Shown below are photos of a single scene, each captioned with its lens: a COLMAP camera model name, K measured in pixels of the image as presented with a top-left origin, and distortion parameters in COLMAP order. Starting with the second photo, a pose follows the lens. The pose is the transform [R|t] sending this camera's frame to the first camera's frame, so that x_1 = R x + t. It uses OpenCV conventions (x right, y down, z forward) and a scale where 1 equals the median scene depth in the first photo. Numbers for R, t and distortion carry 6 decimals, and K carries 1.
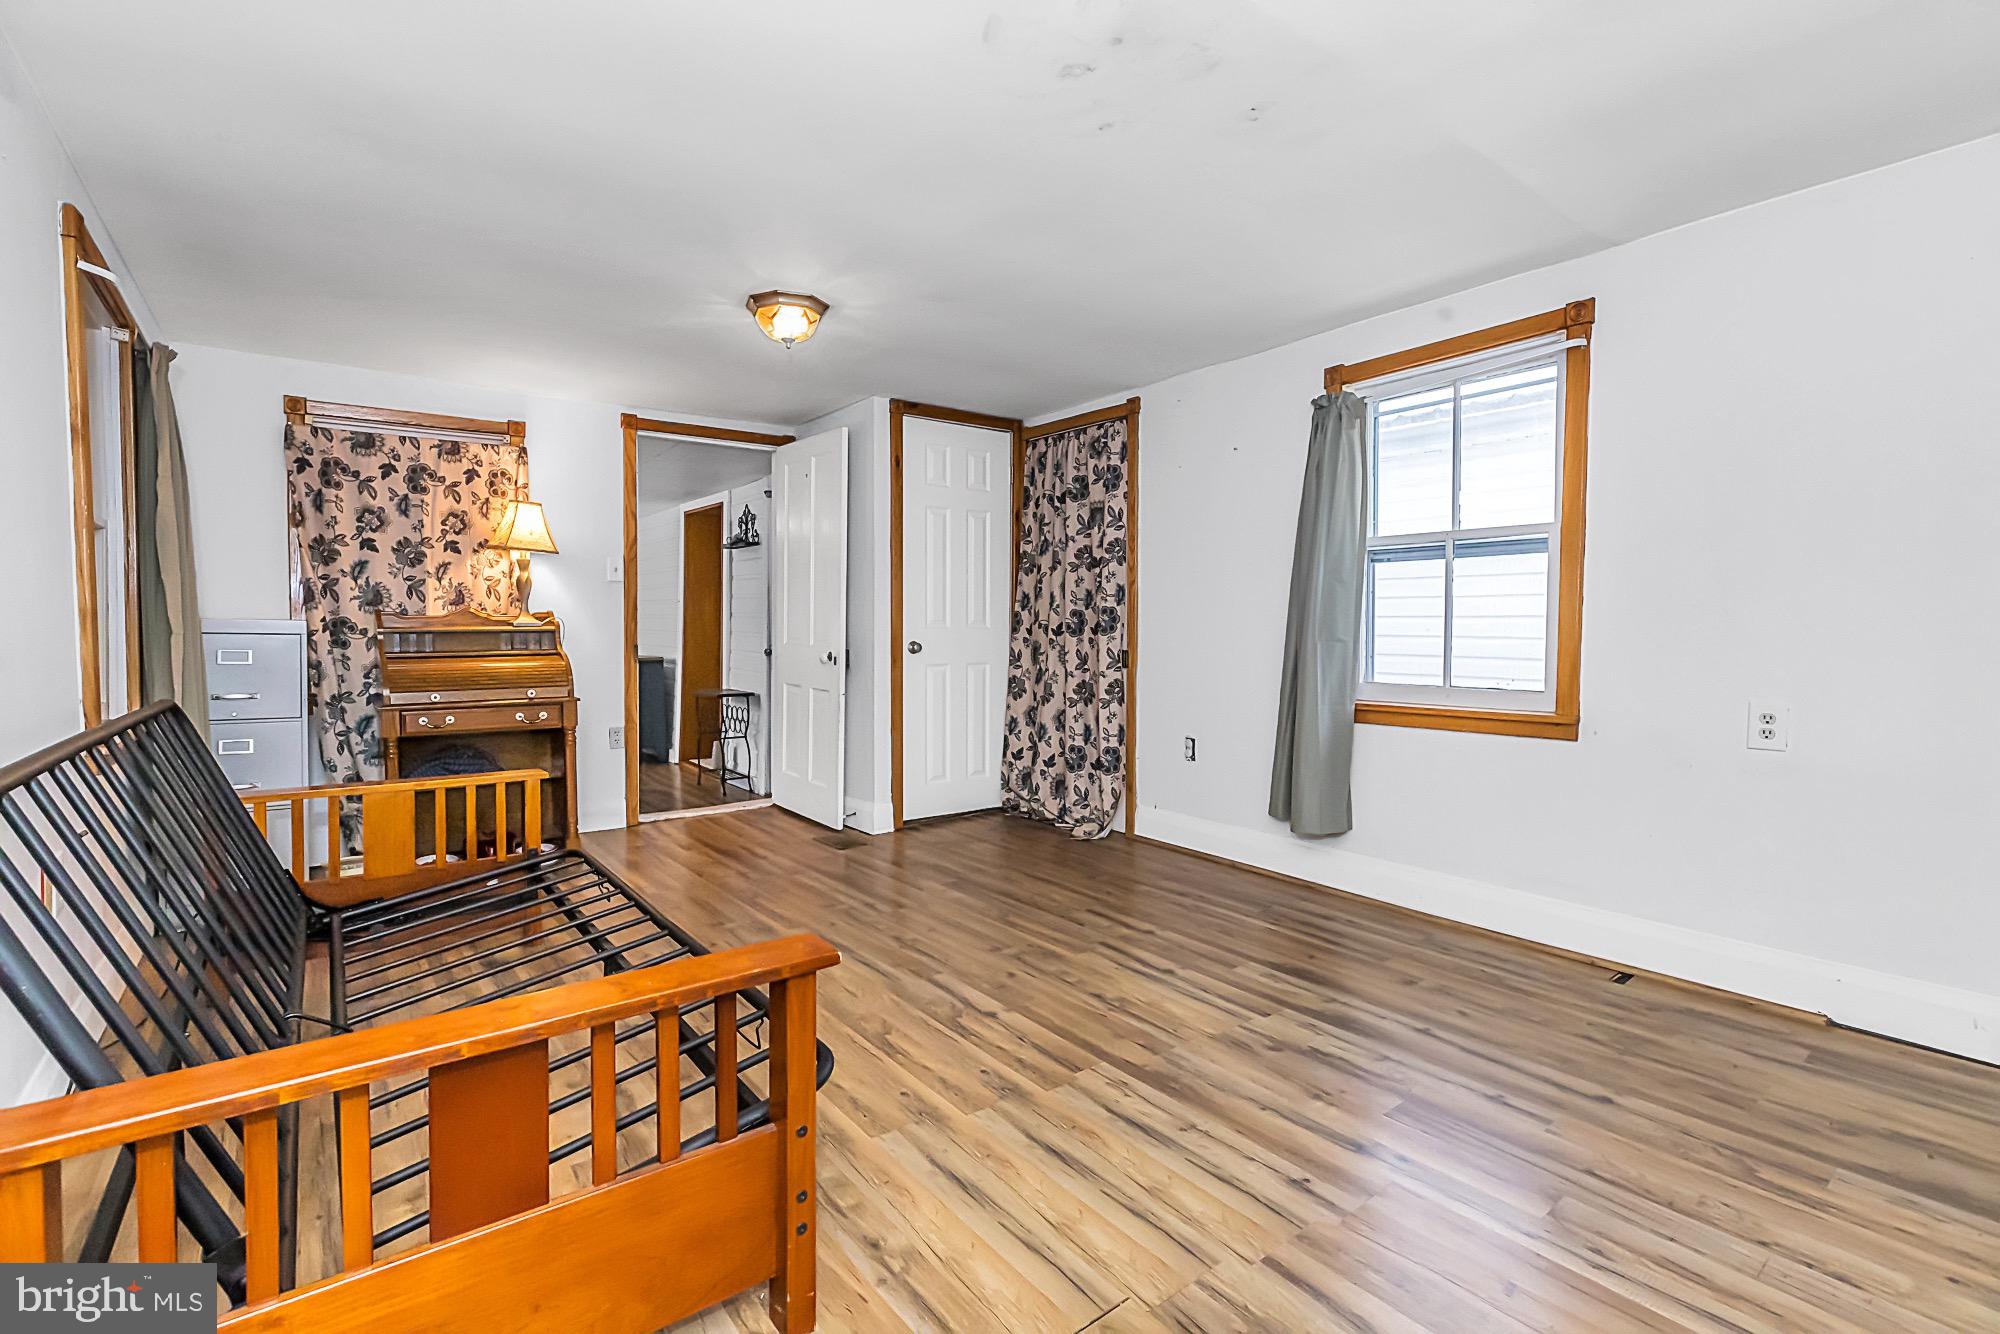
lens RADIAL K [[895.2, 0, 1027.1], [0, 895.2, 644.3], [0, 0, 1]] dist [0.001534, 0.000005]
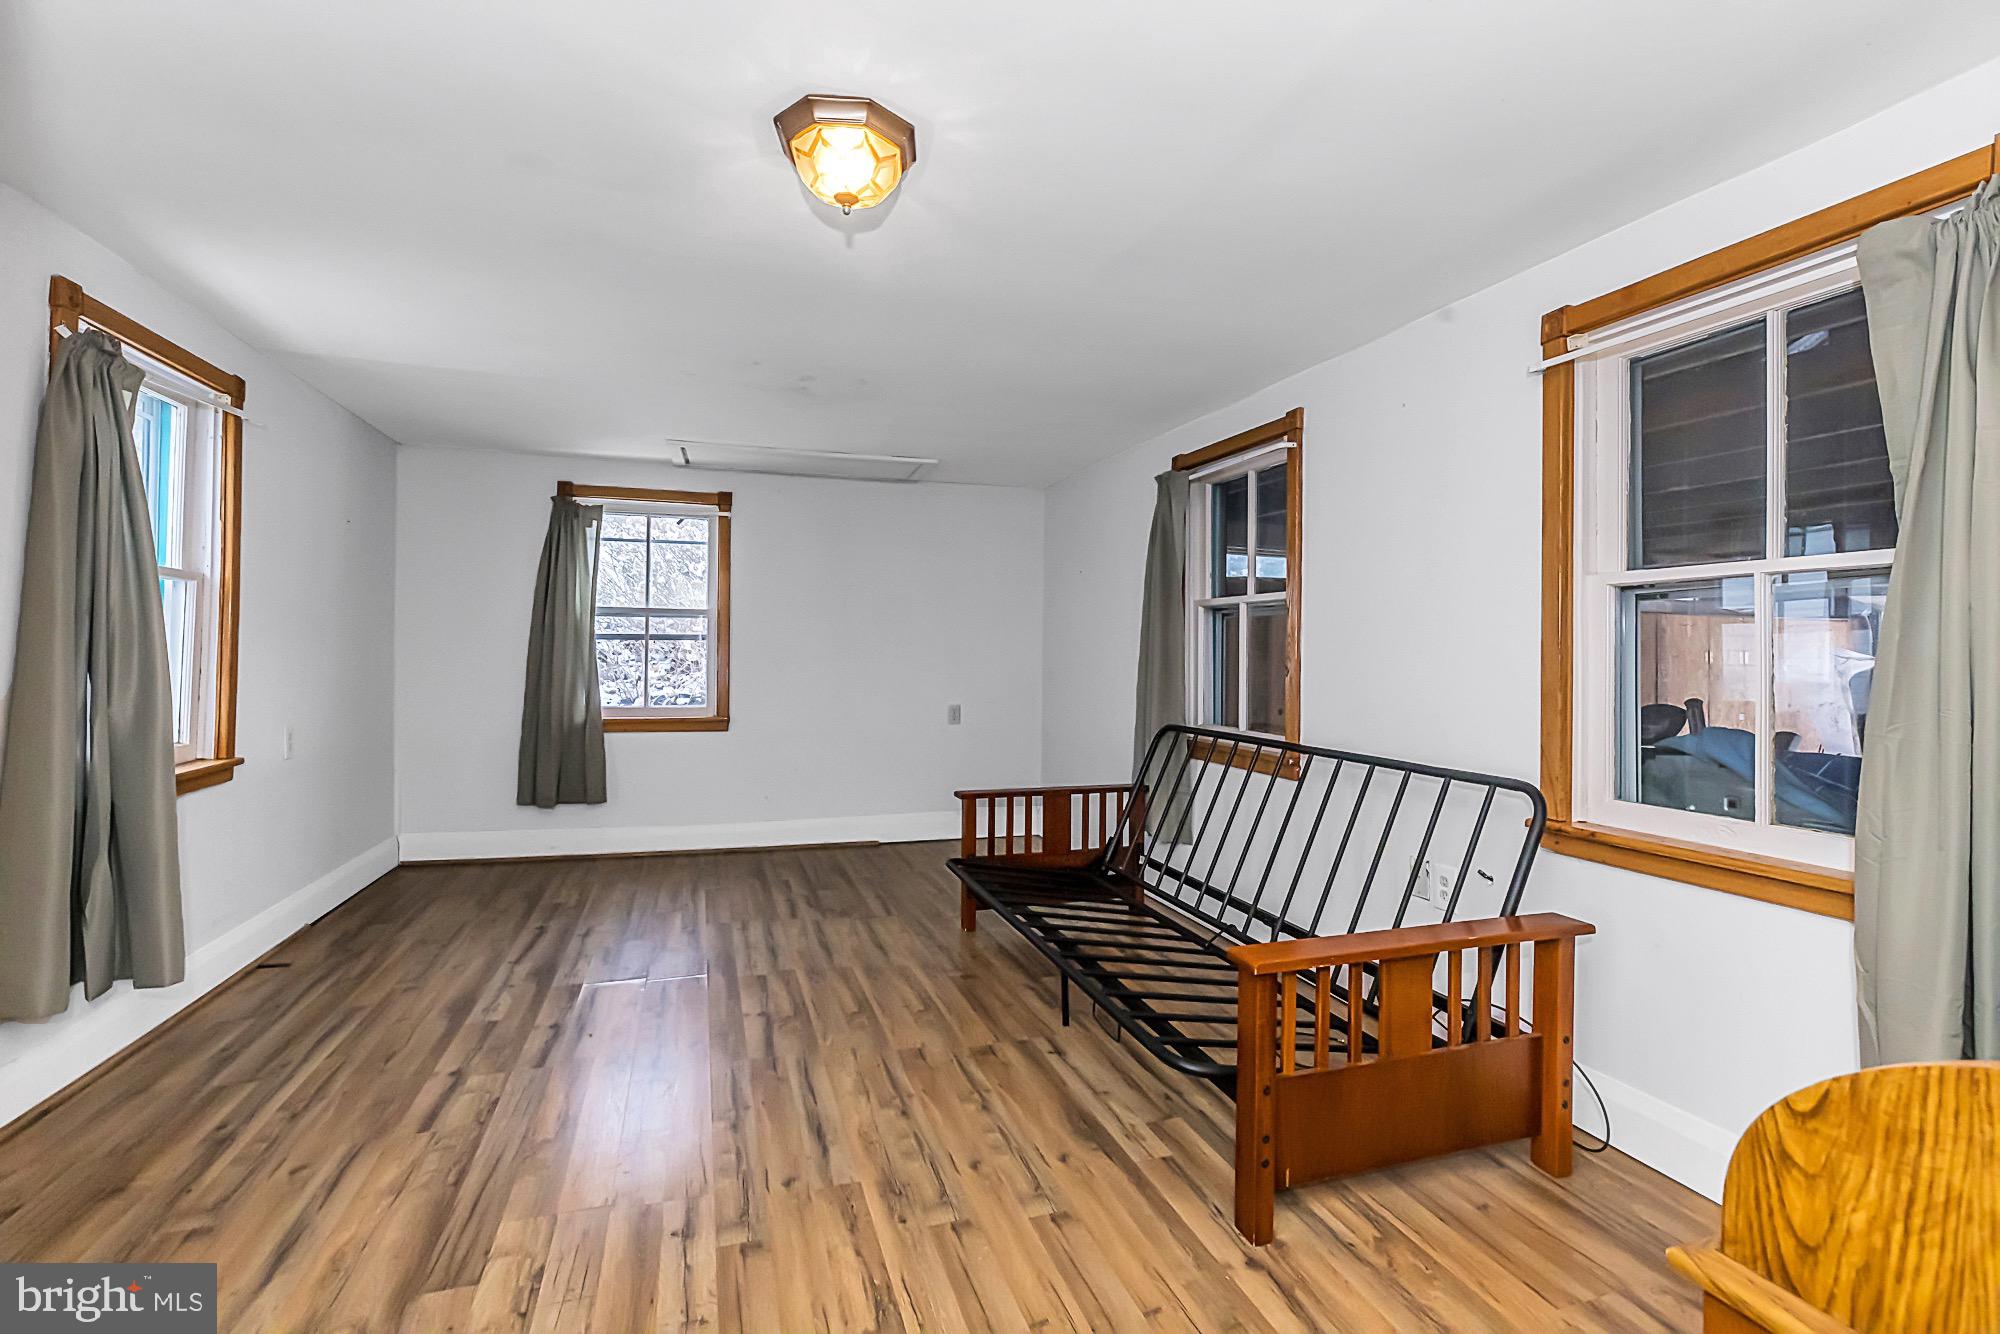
lens RADIAL K [[909.8, 0, 988.1], [0, 909.8, 645.2], [0, 0, 1]] dist [0.013724, -0.000086]
pose [[-0.932649, -0.005390, 0.360744, -0.692877], [-0.004164, 0.999983, 0.004177, -0.067750], [-0.360760, 0.002394, -0.932656, 1.876490]]
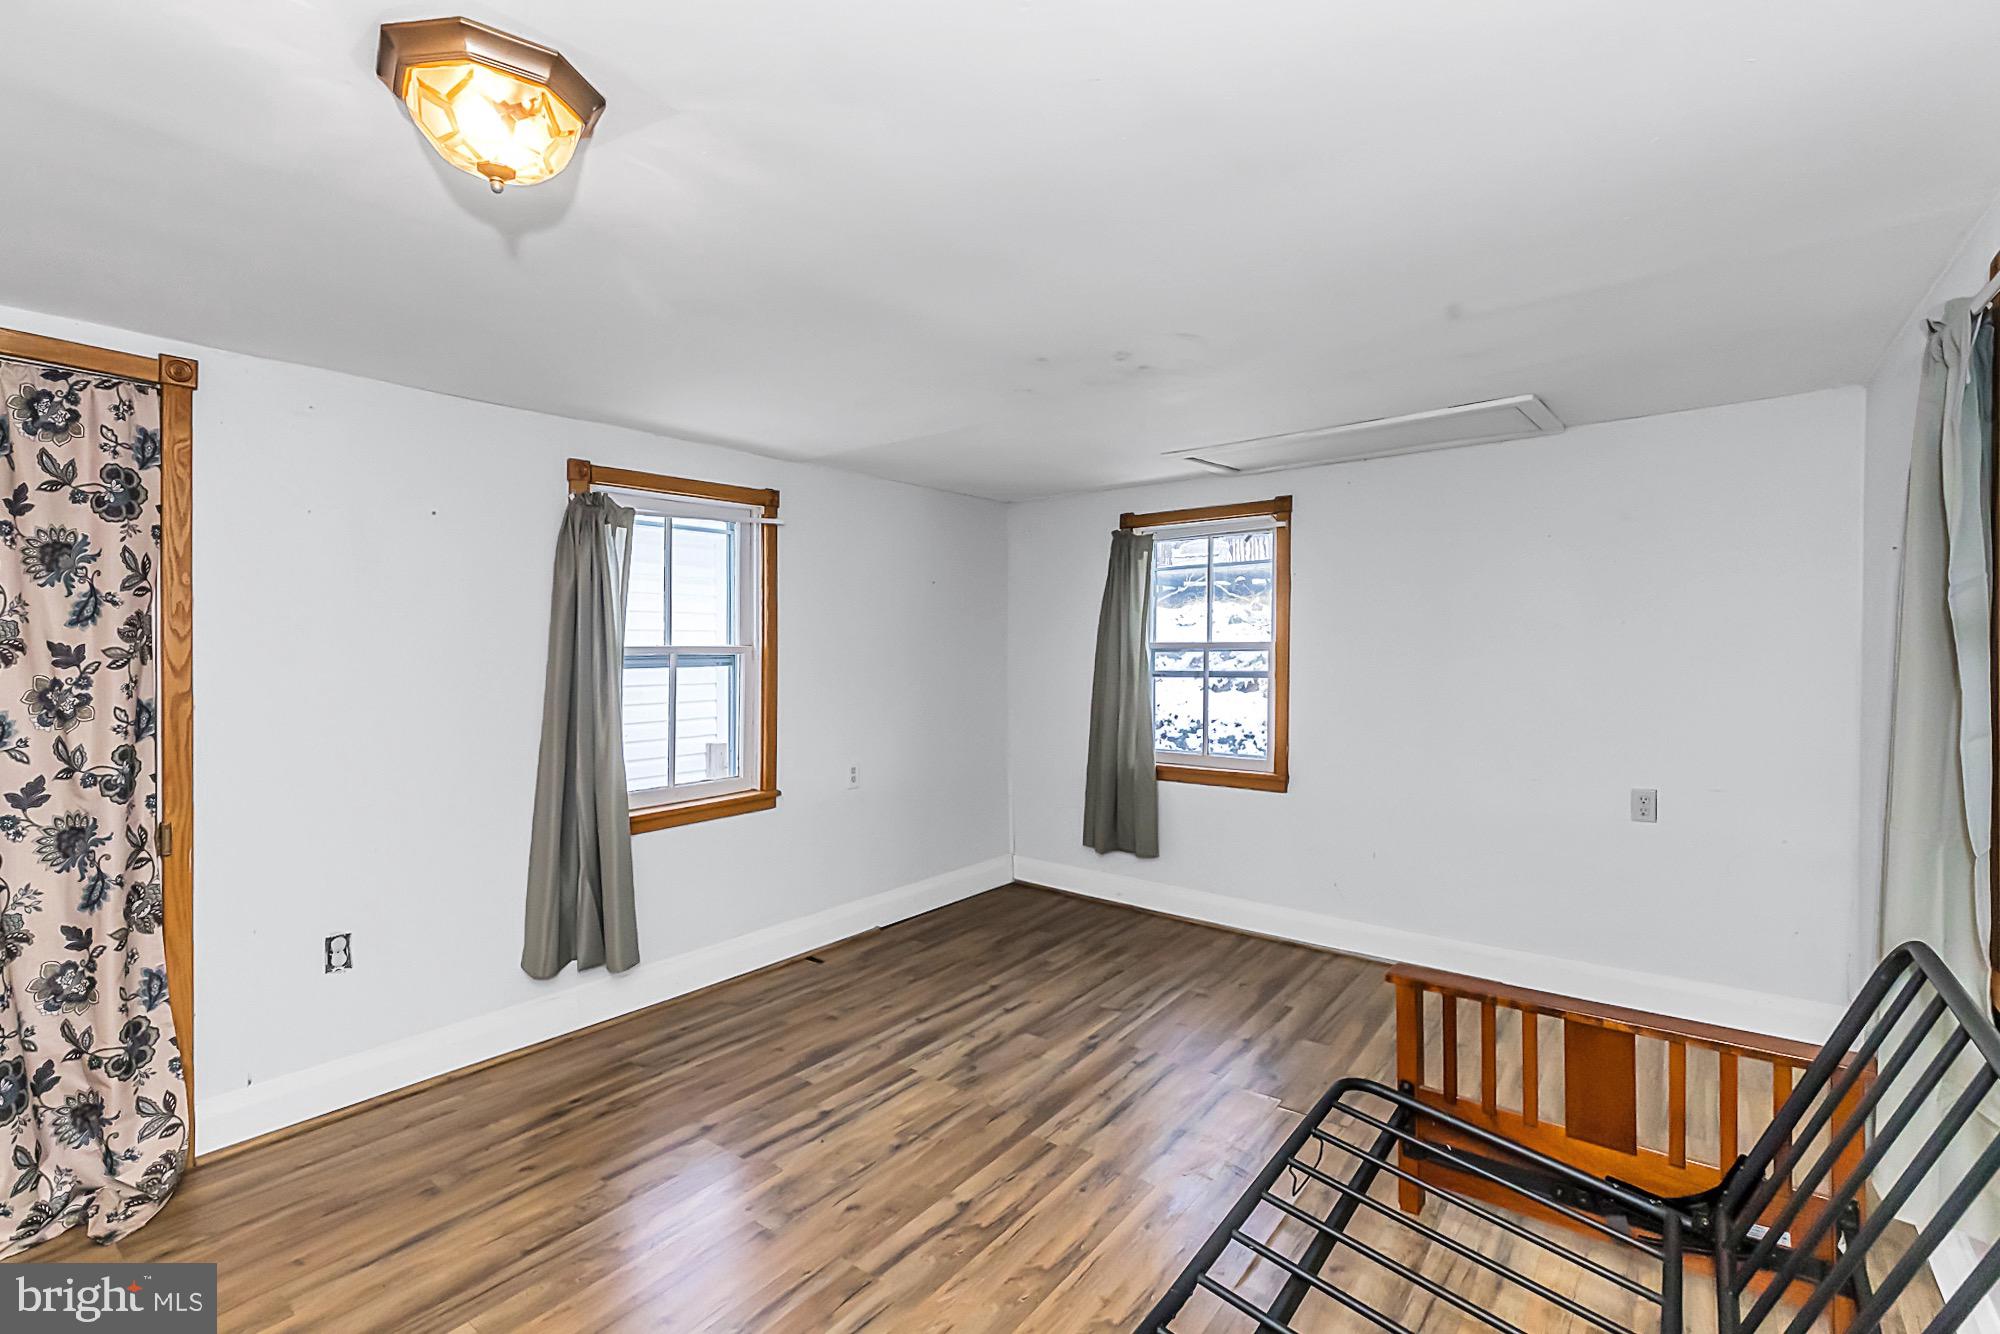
lens RADIAL K [[900.4, 0, 974.8], [0, 900.4, 659.3], [0, 0, 1]] dist [-0.007874, 0.000077]
pose [[-0.220870, -0.013148, 0.975215, -0.870793], [0.026486, 0.999460, 0.019473, -0.151275], [-0.974944, 0.030130, -0.220403, 1.101143]]
